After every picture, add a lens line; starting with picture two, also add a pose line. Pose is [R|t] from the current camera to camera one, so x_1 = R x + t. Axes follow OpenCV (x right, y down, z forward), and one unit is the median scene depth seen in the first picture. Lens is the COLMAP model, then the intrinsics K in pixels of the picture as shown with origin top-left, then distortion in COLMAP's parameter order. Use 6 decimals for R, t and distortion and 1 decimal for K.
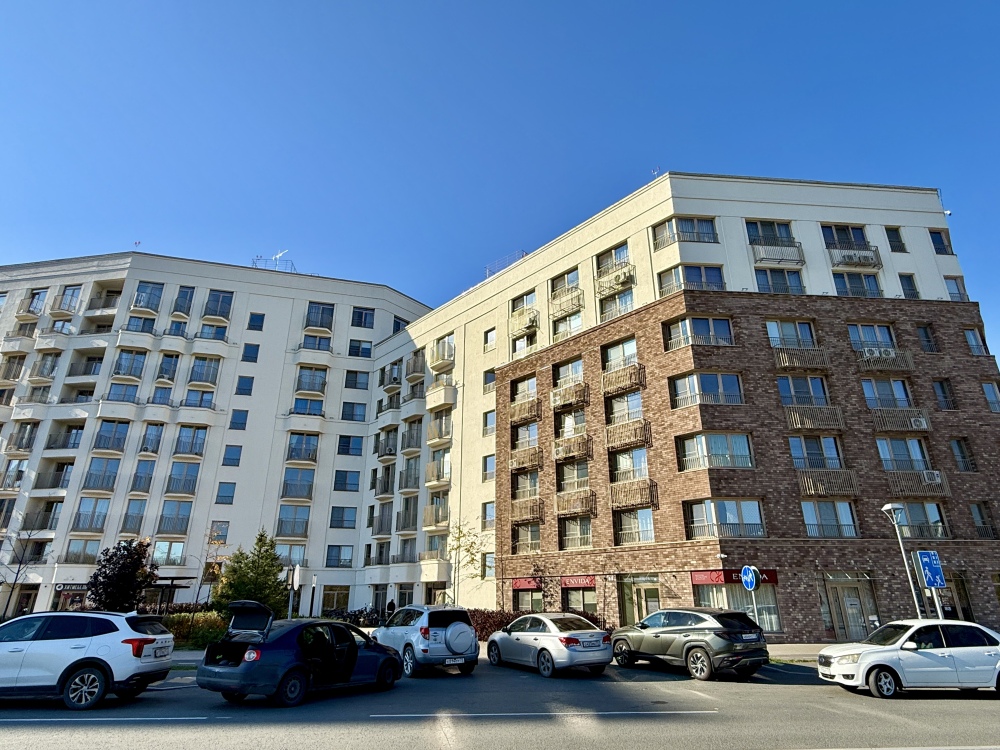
lens RADIAL K [[583.5, 0, 498.6], [0, 583.5, 374.4], [0, 0, 1]] dist [0.000158, 0.002196]
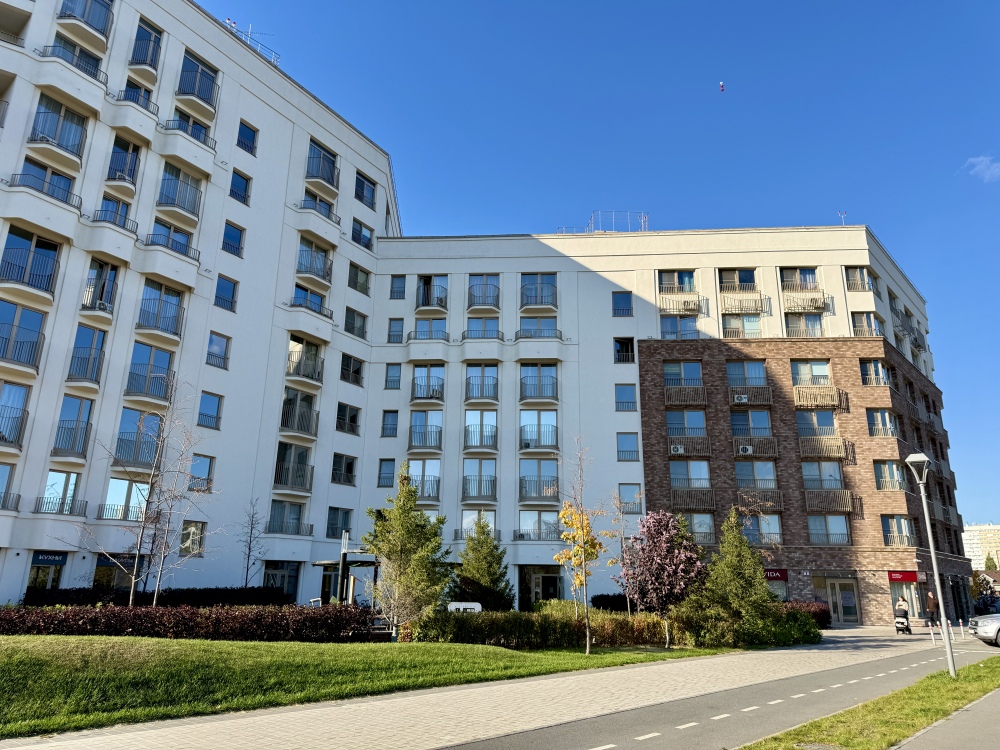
lens RADIAL K [[715.3, 0, 500.6], [0, 715.3, 374.0], [0, 0, 1]] dist [0.028475, -0.033442]
pose [[0.712363, 0.207917, 0.670306, -0.779390], [-0.267695, 0.963397, -0.014337, 0.100676], [-0.648751, -0.169225, 0.741947, 0.268475]]
